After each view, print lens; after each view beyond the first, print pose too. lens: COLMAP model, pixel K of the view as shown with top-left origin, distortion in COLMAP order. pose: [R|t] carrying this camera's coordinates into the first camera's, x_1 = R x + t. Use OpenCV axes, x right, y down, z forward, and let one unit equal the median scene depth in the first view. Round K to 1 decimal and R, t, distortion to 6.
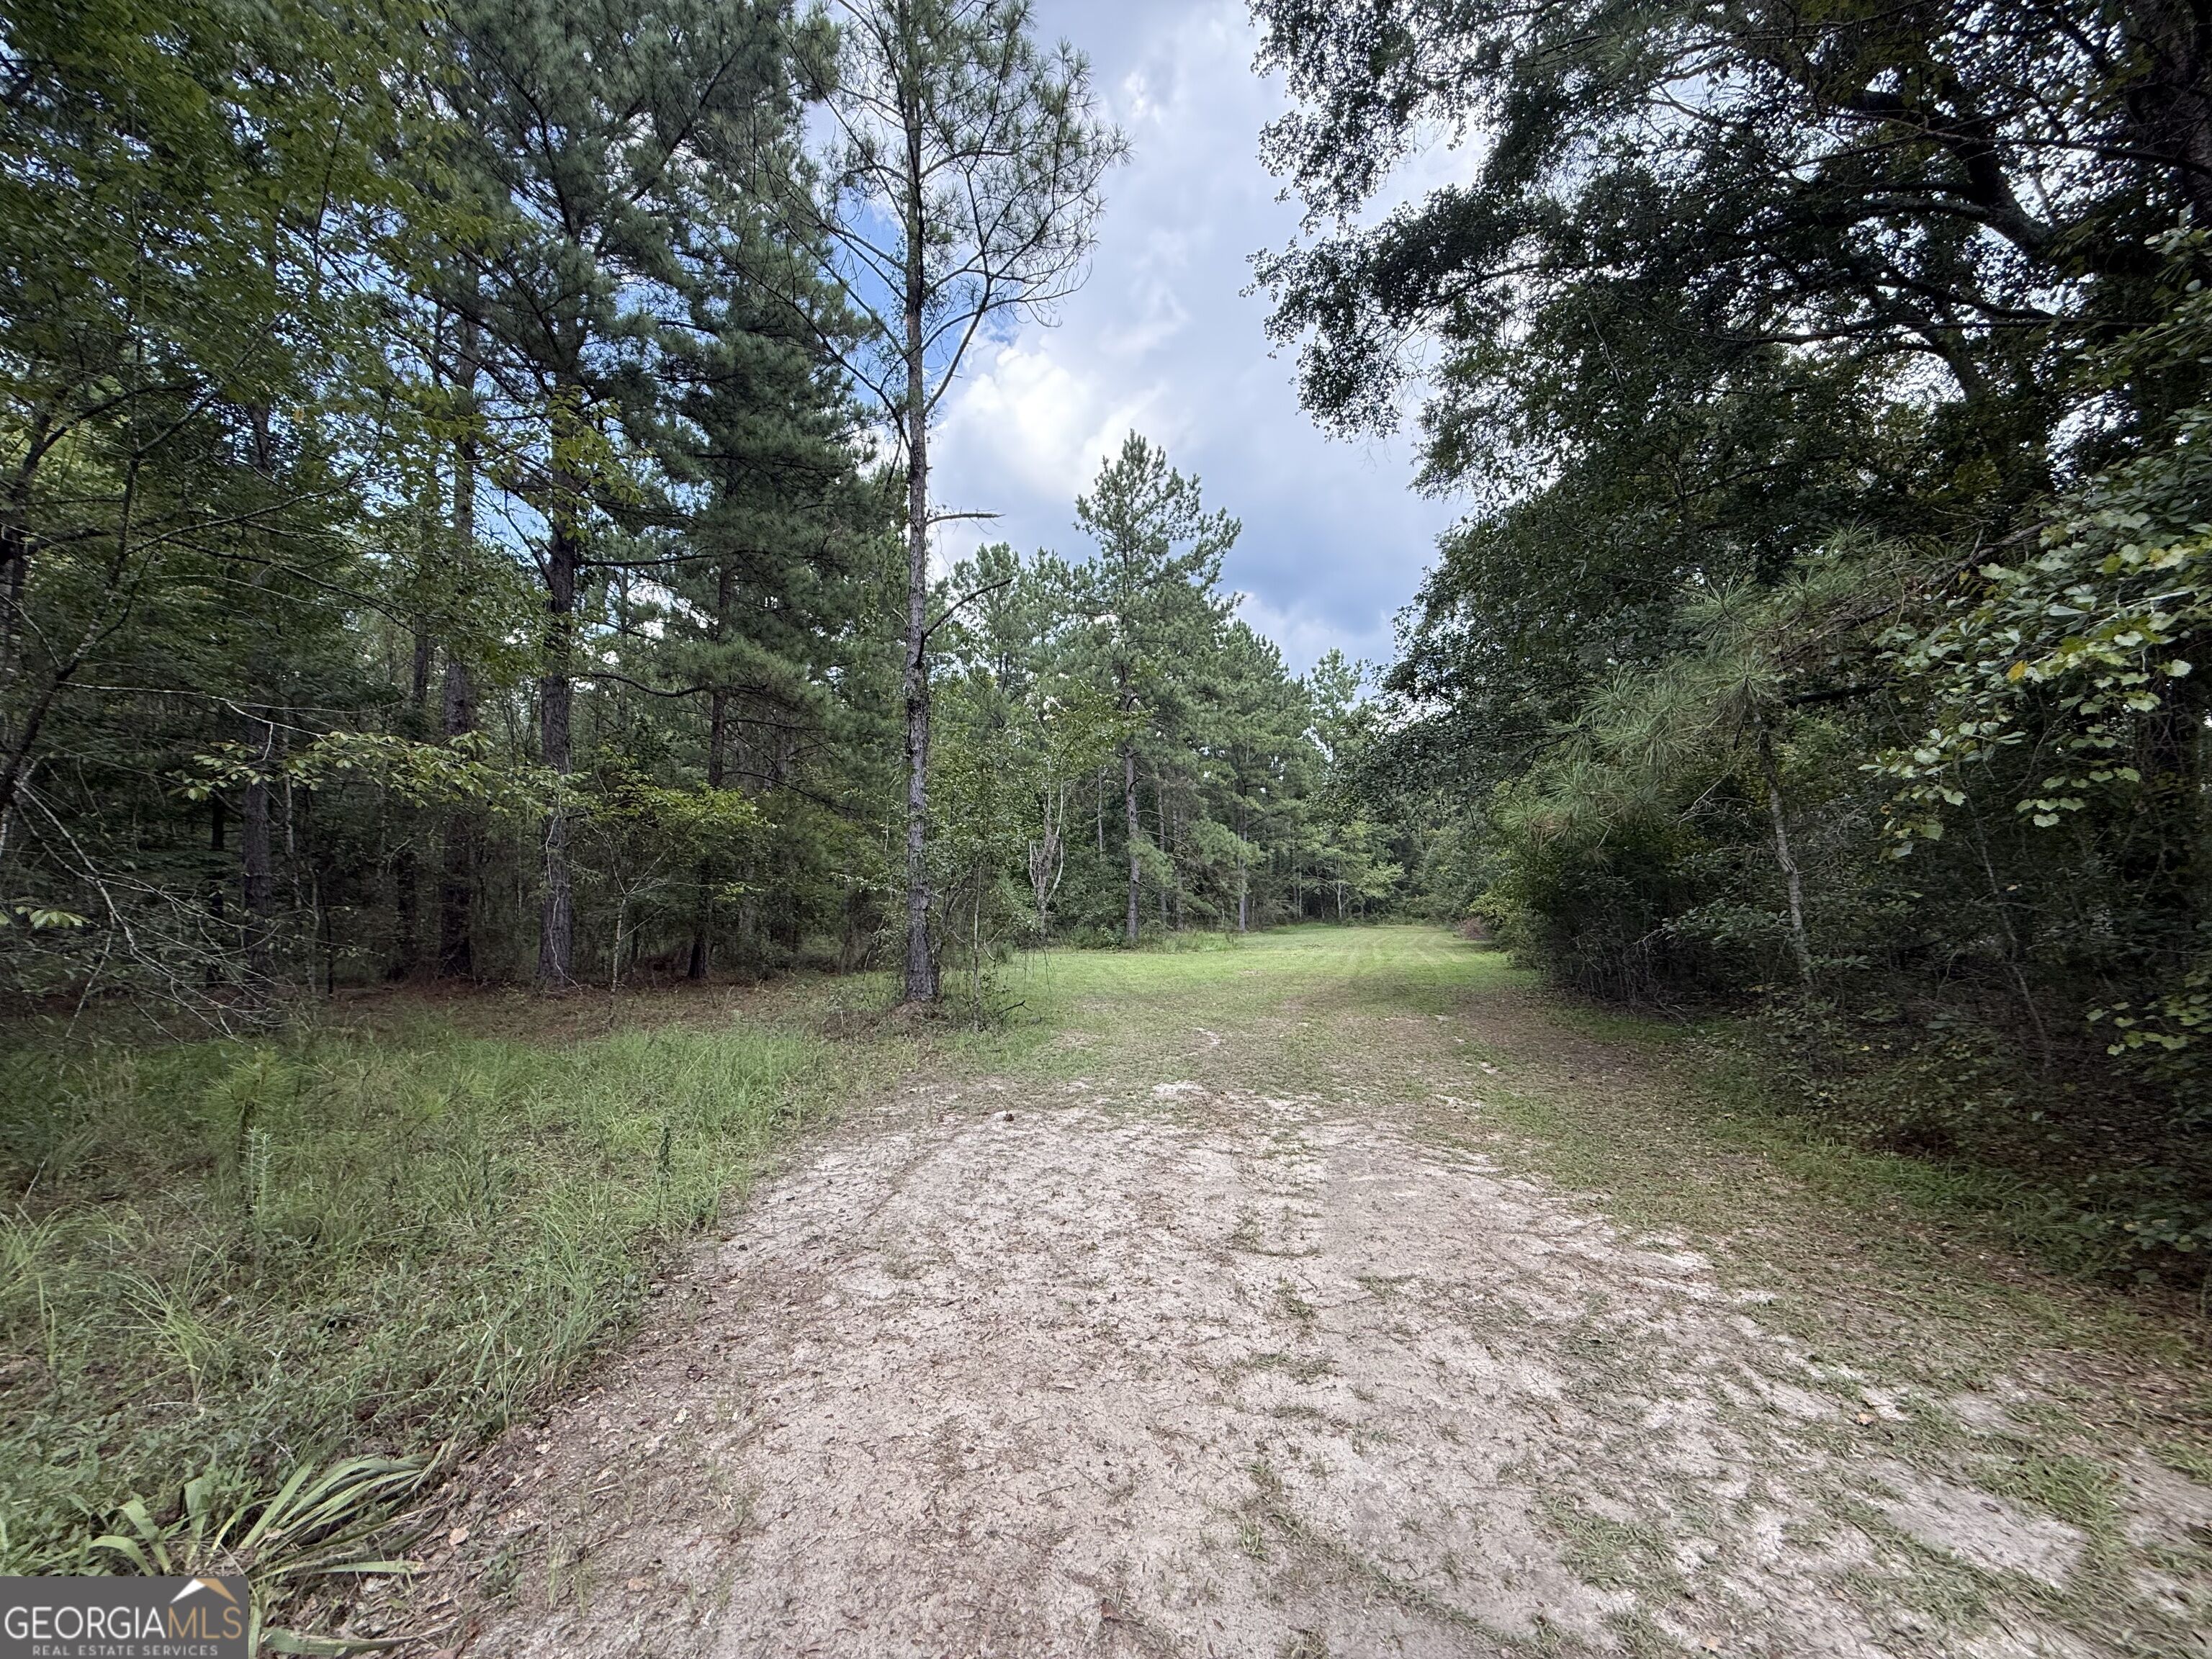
lens RADIAL K [[885.4, 0, 1106.0], [0, 885.4, 829.5], [0, 0, 1]] dist [-0.000218, 0.000222]
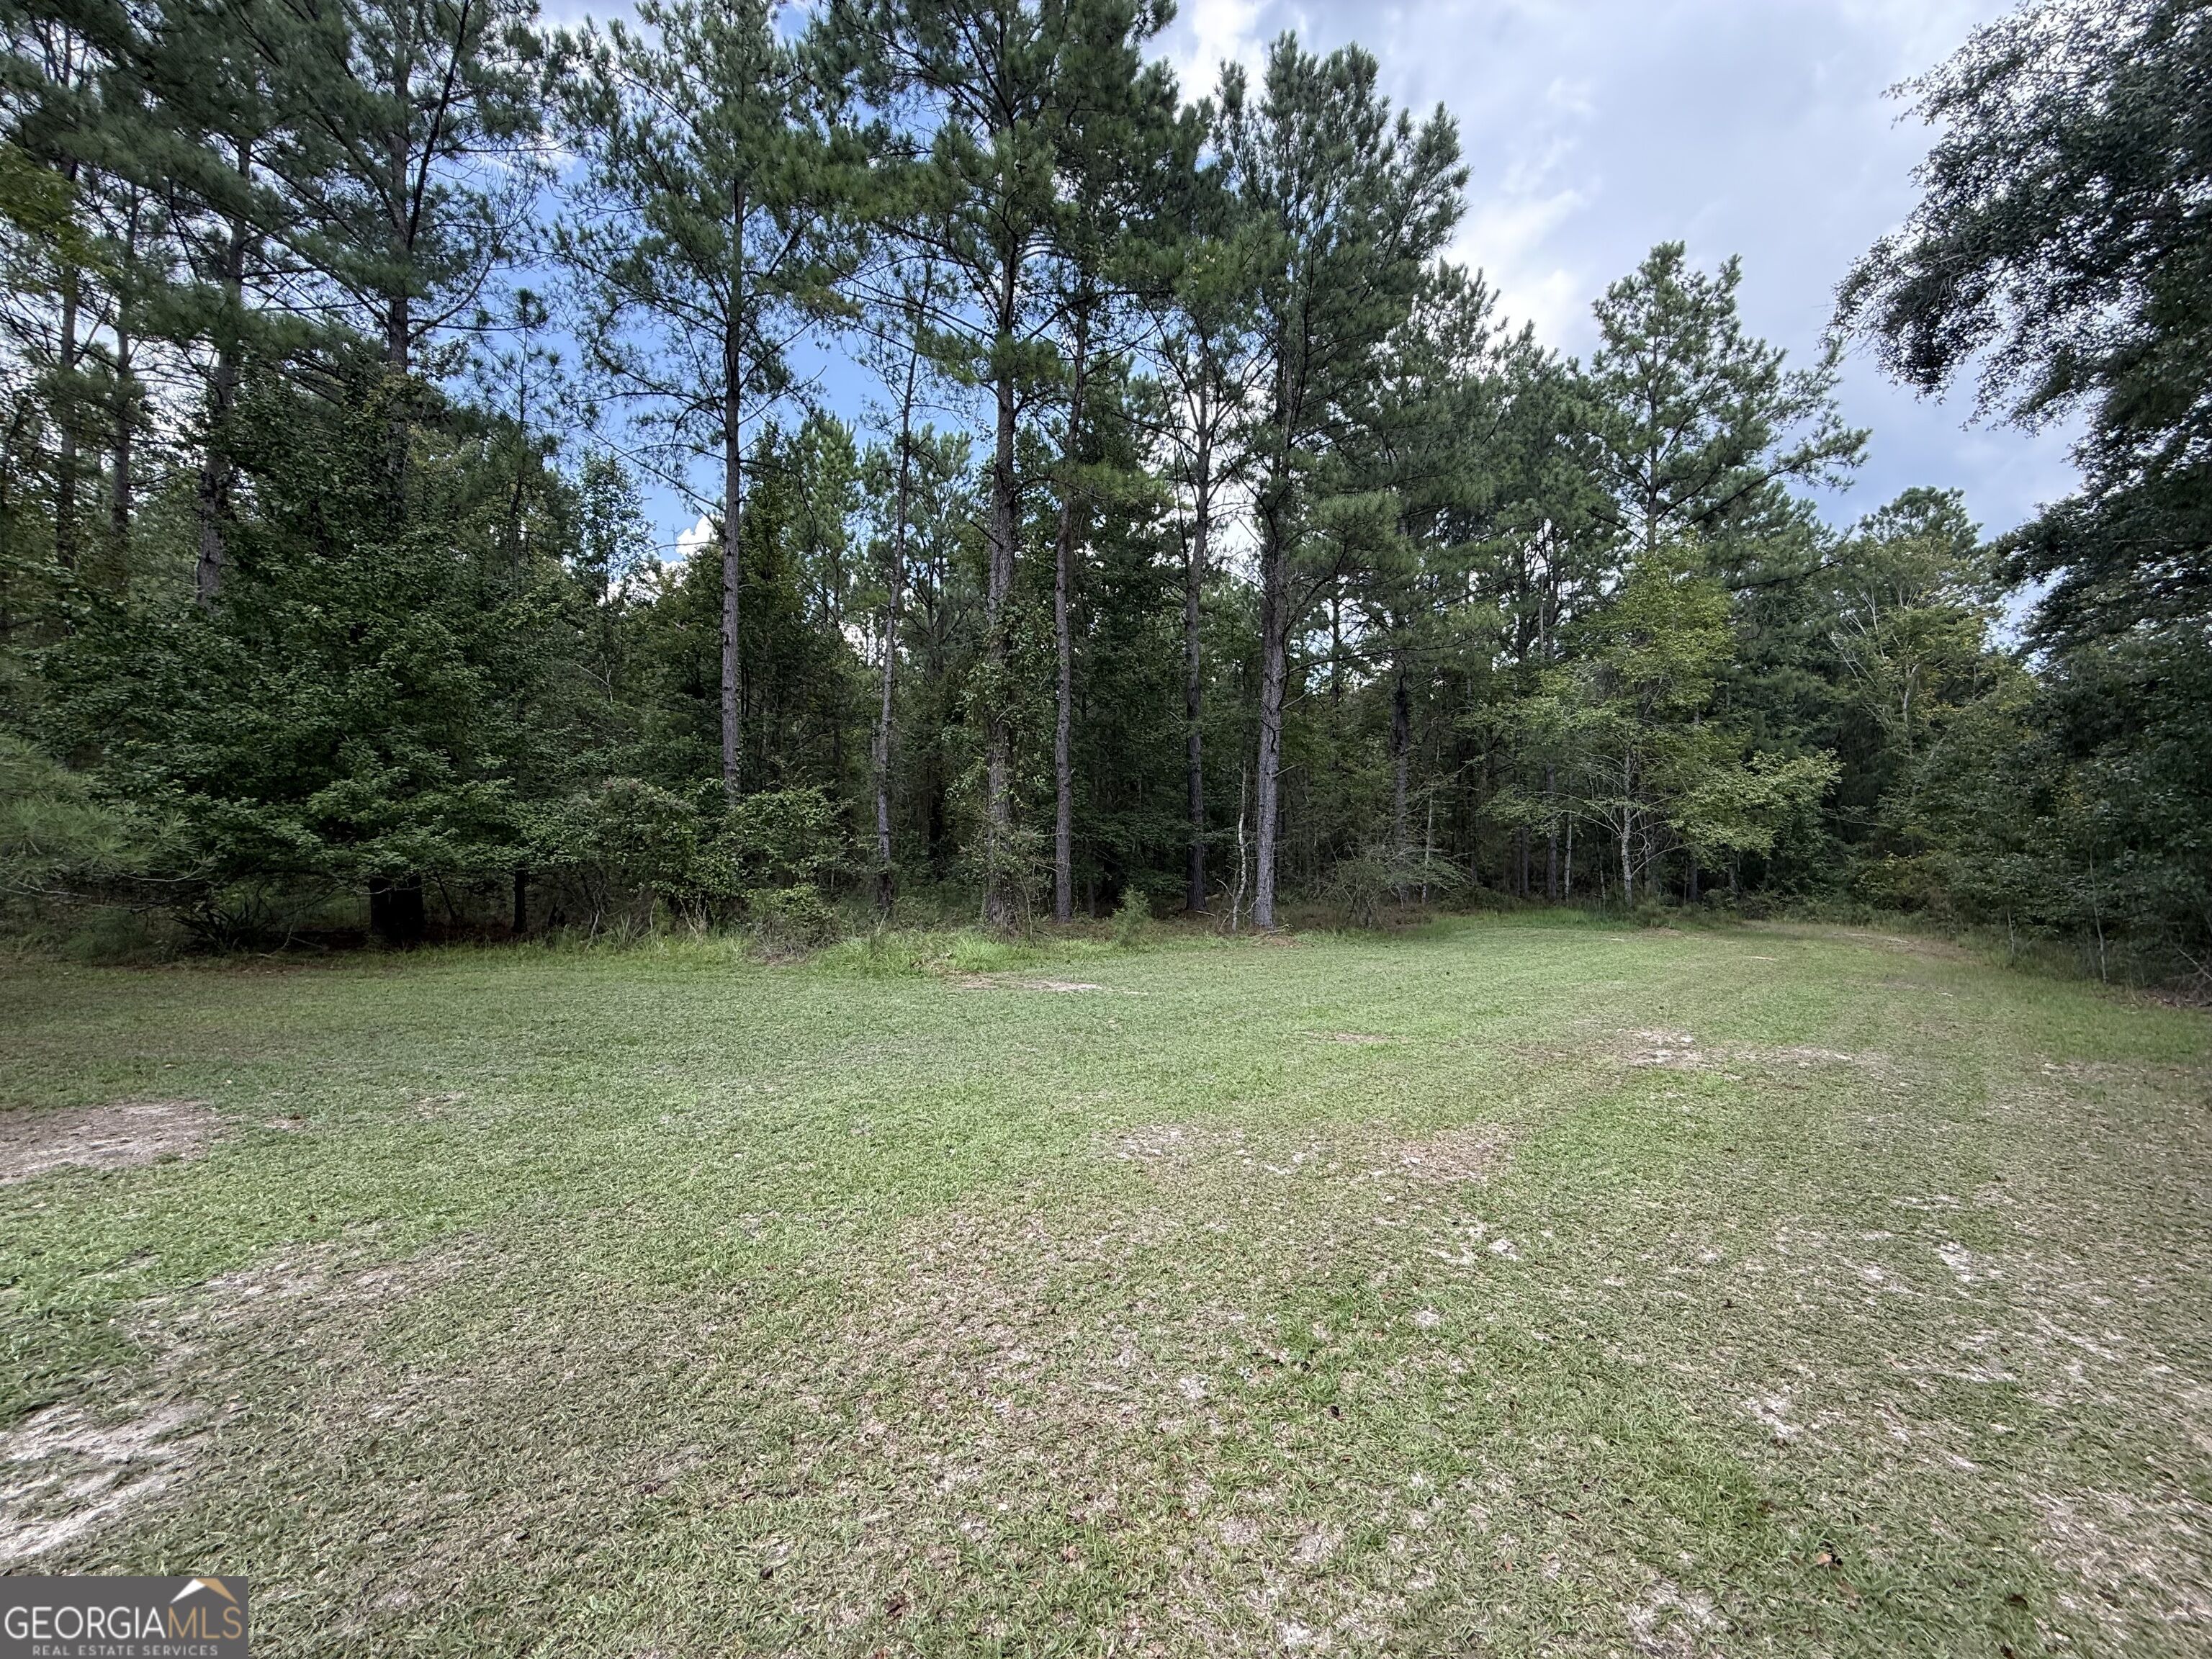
lens RADIAL K [[885.4, 0, 1106.0], [0, 885.4, 829.5], [0, 0, 1]] dist [-0.000218, 0.000222]
pose [[0.923914, 0.019198, -0.382118, 0.208556], [0.000135, 0.998724, 0.050505, 0.051652], [0.382600, -0.046714, 0.922732, 0.584902]]
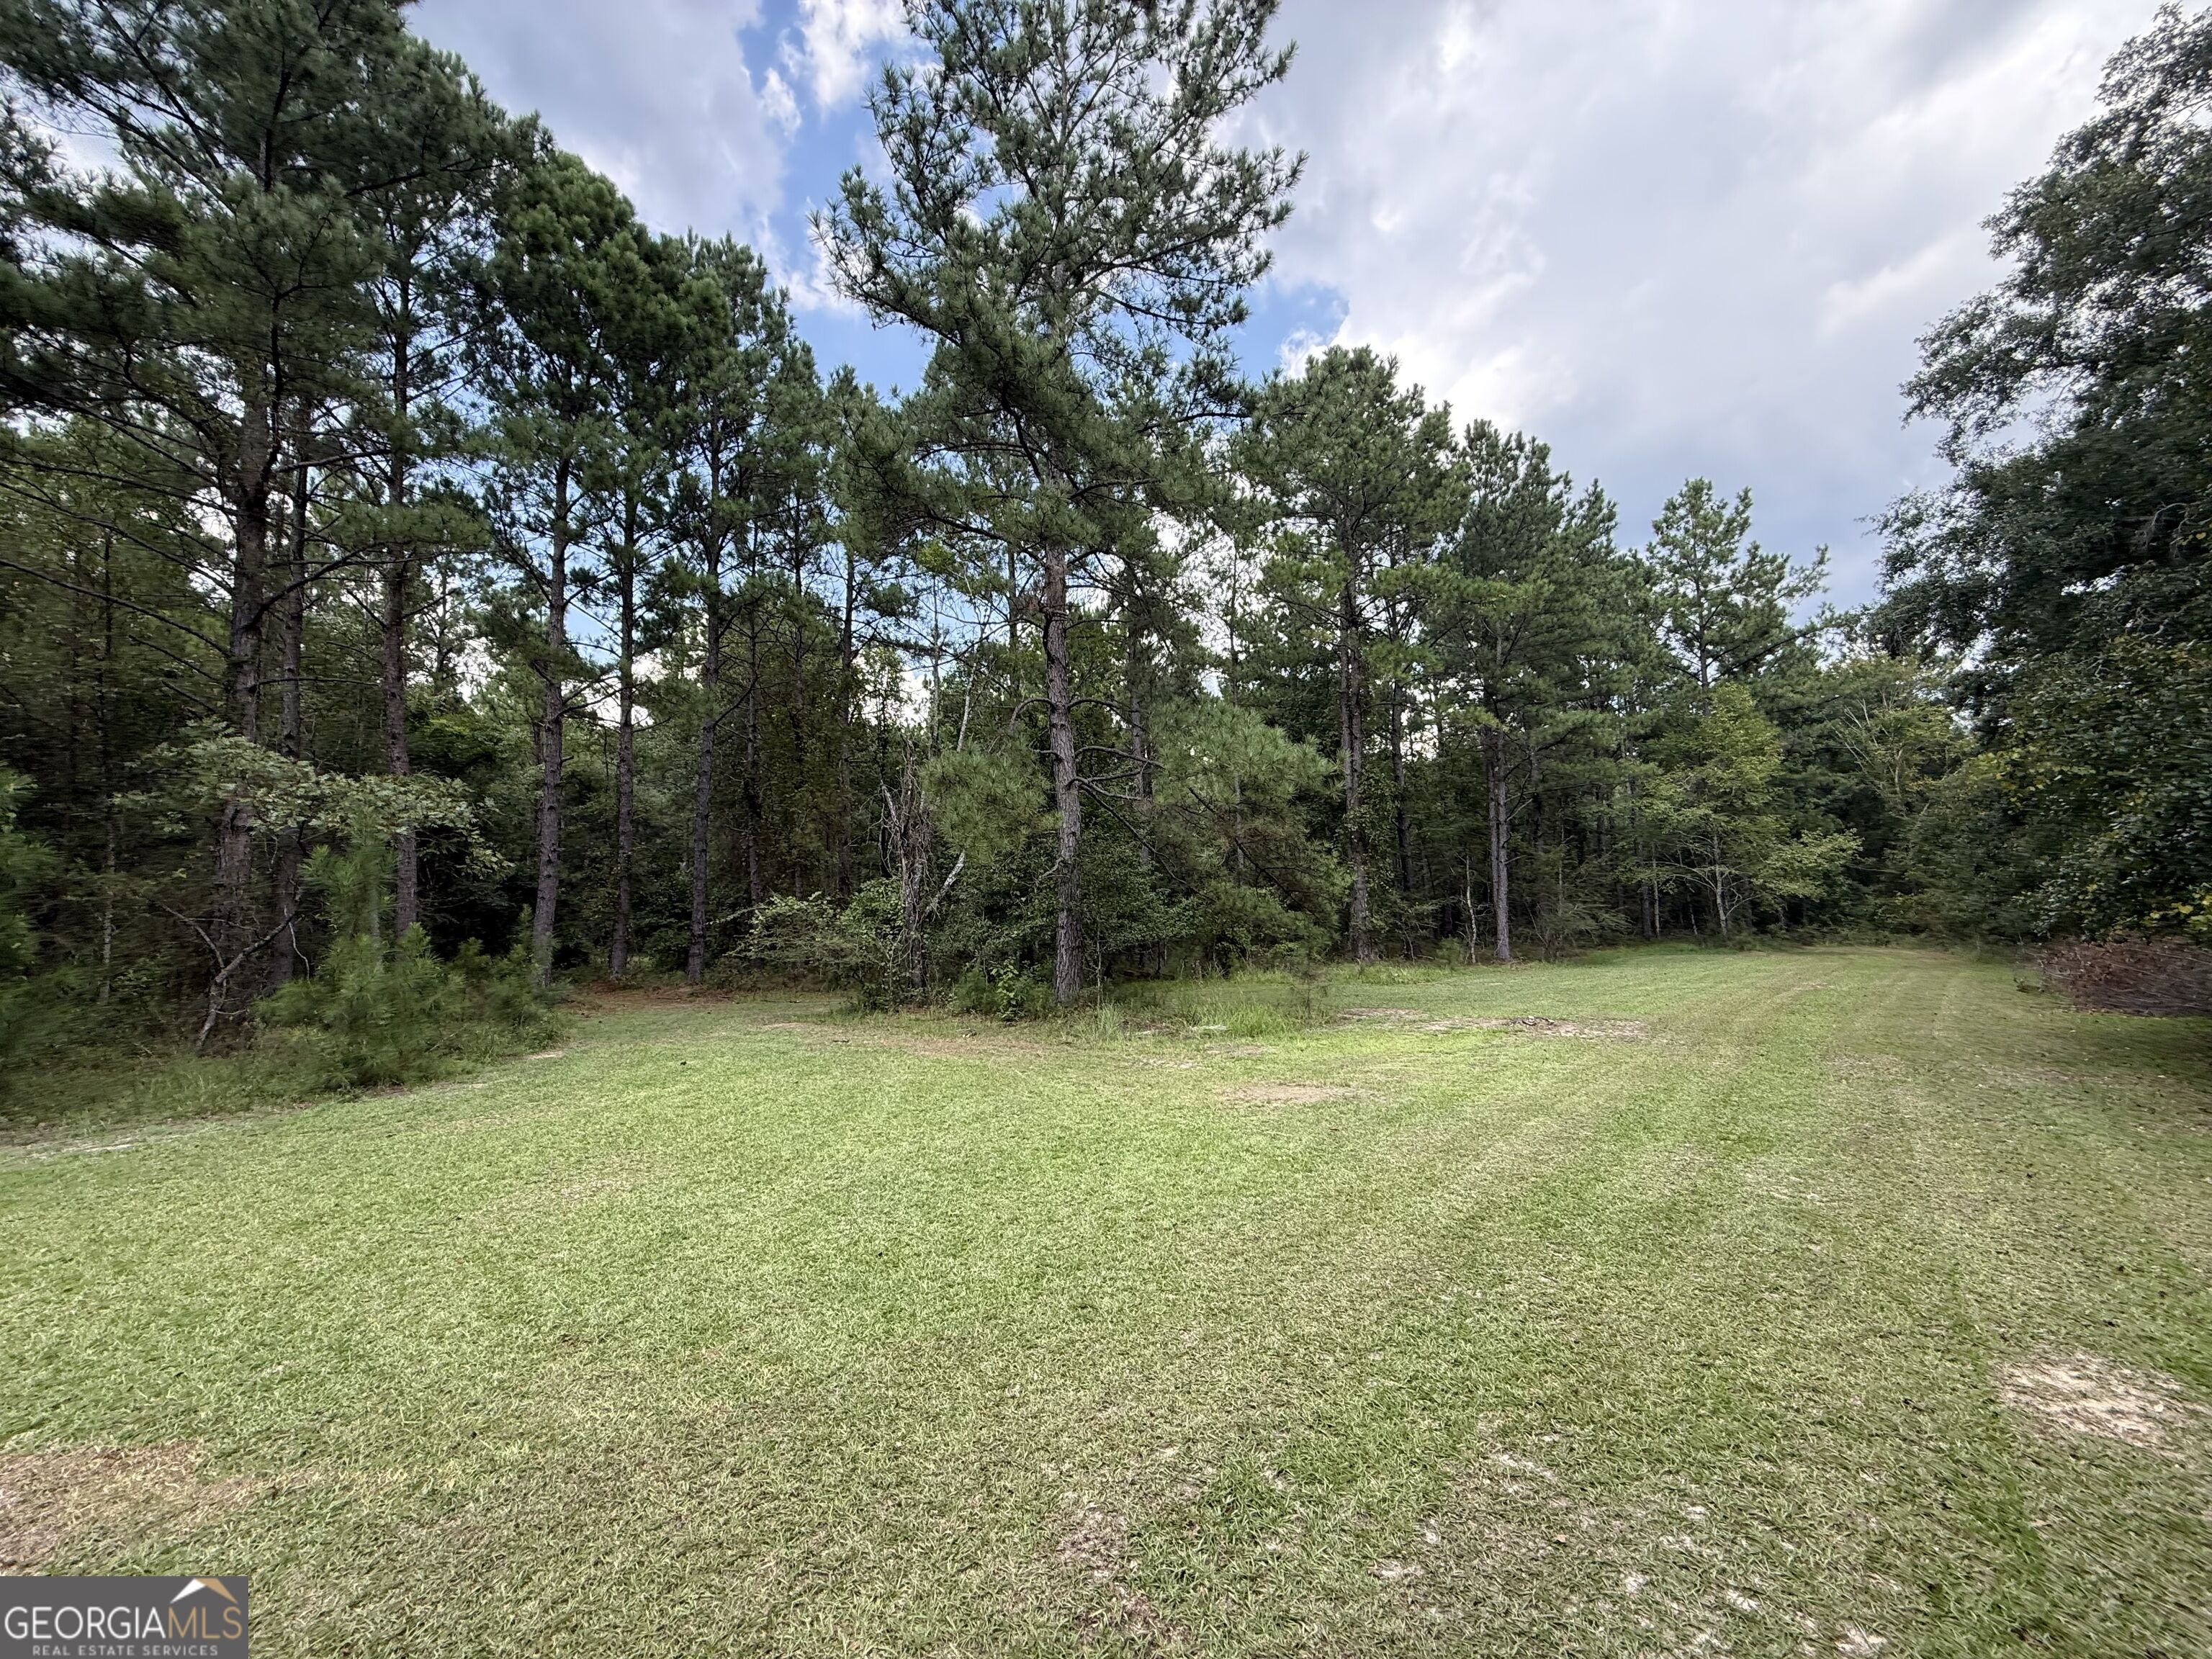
lens RADIAL K [[885.4, 0, 1106.0], [0, 885.4, 829.5], [0, 0, 1]] dist [-0.000218, 0.000222]
pose [[0.923289, -0.050893, -0.380719, 0.123919], [0.044594, 0.998683, -0.025352, 0.031446], [0.381508, 0.006430, 0.924343, 0.346747]]
